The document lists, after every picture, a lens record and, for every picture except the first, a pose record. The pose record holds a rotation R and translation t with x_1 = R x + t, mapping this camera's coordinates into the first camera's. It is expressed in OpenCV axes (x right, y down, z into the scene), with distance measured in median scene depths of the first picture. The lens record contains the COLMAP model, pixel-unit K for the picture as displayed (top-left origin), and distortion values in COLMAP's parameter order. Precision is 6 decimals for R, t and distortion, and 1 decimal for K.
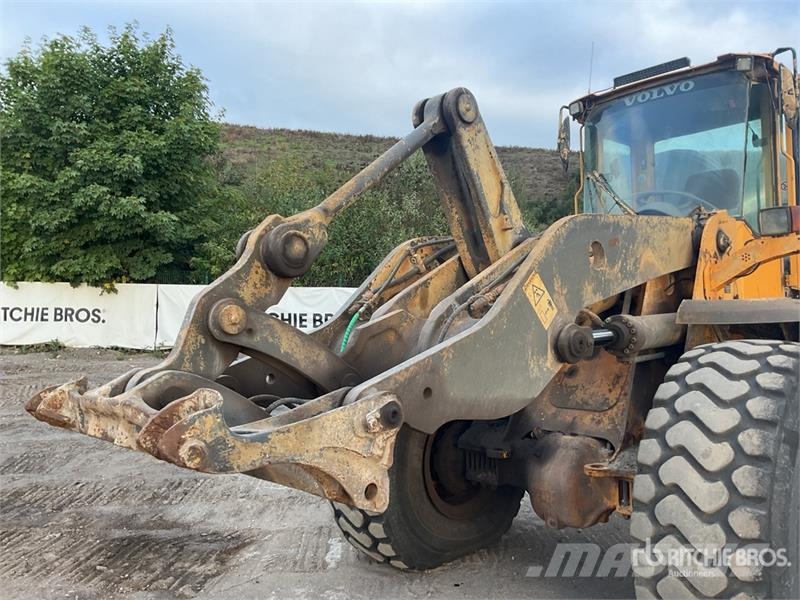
lens RADIAL K [[651.7, 0, 404.8], [0, 651.7, 302.6], [0, 0, 1]] dist [0.089504, -0.158421]
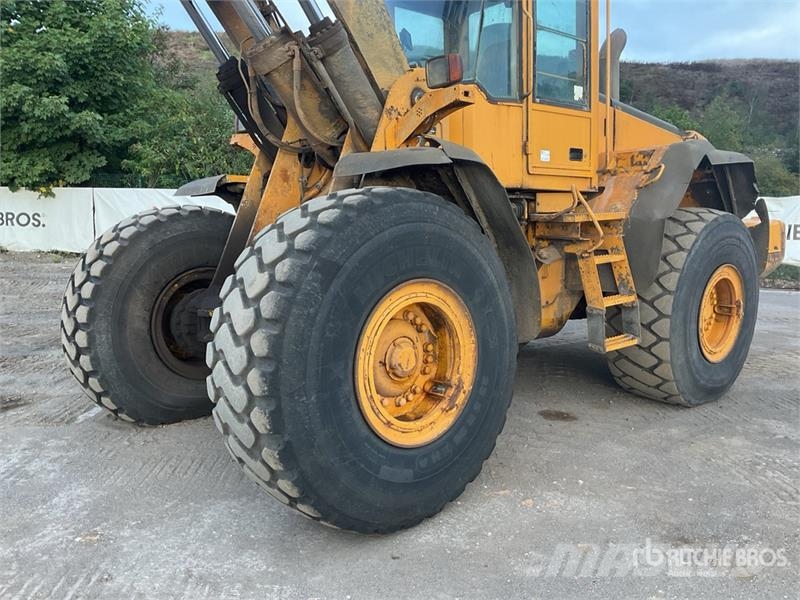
lens RADIAL K [[656.1, 0, 401.6], [0, 656.1, 300.3], [0, 0, 1]] dist [0.094578, -0.181035]
pose [[0.999583, 0.002505, -0.028754, 0.127016], [0.000923, 0.992943, 0.118591, 0.023310], [0.028849, -0.118568, 0.992527, -0.005399]]
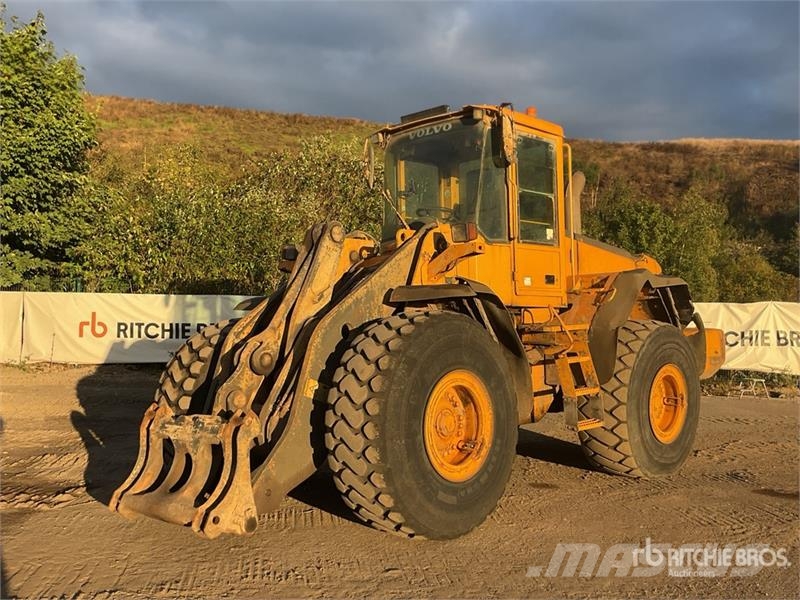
lens RADIAL K [[826.9, 0, 402.2], [0, 826.9, 303.8], [0, 0, 1]] dist [0.122212, -0.272341]
pose [[0.997944, -0.000654, 0.064082, 0.074477], [0.002244, 0.999691, -0.024749, 0.019247], [-0.064046, 0.024842, 0.997638, -0.196461]]
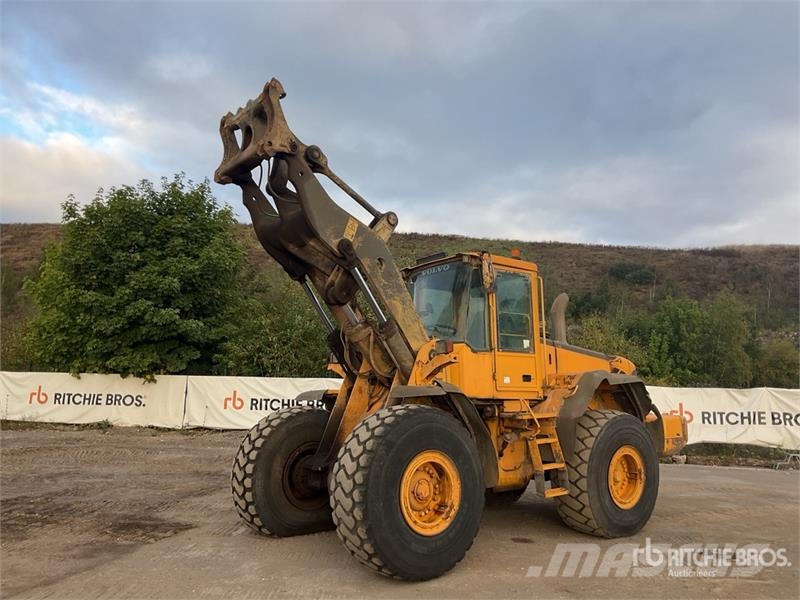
lens RADIAL K [[650.2, 0, 402.0], [0, 650.2, 304.4], [0, 0, 1]] dist [0.130390, -0.254899]
pose [[0.996647, -0.002819, -0.081767, 0.143177], [-0.008342, 0.990696, -0.135839, 0.004935], [0.081389, 0.136065, 0.987351, -0.238553]]
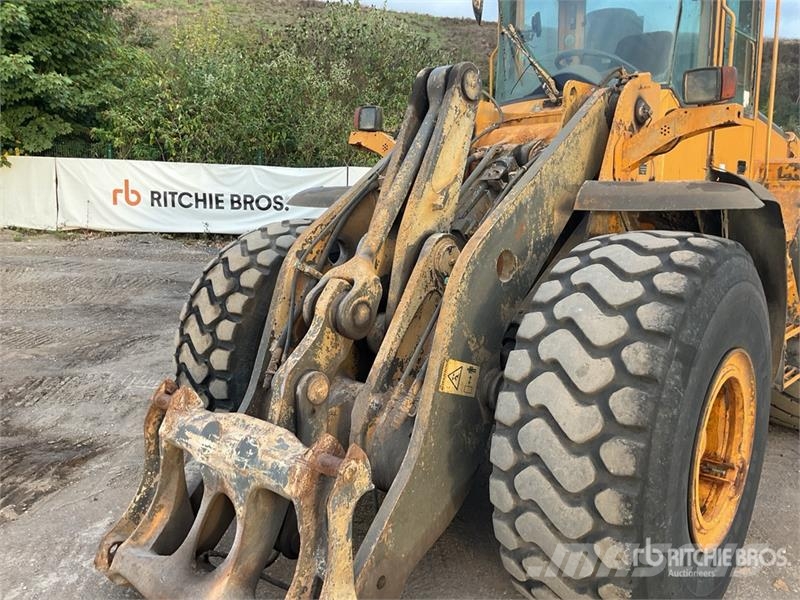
lens RADIAL K [[656.1, 0, 401.6], [0, 656.1, 300.3], [0, 0, 1]] dist [0.094578, -0.181035]
pose [[0.997077, 0.006163, 0.076159, 0.030377], [-0.019061, 0.985292, 0.169815, 0.001631], [-0.073993, -0.170771, 0.982529, 0.040810]]
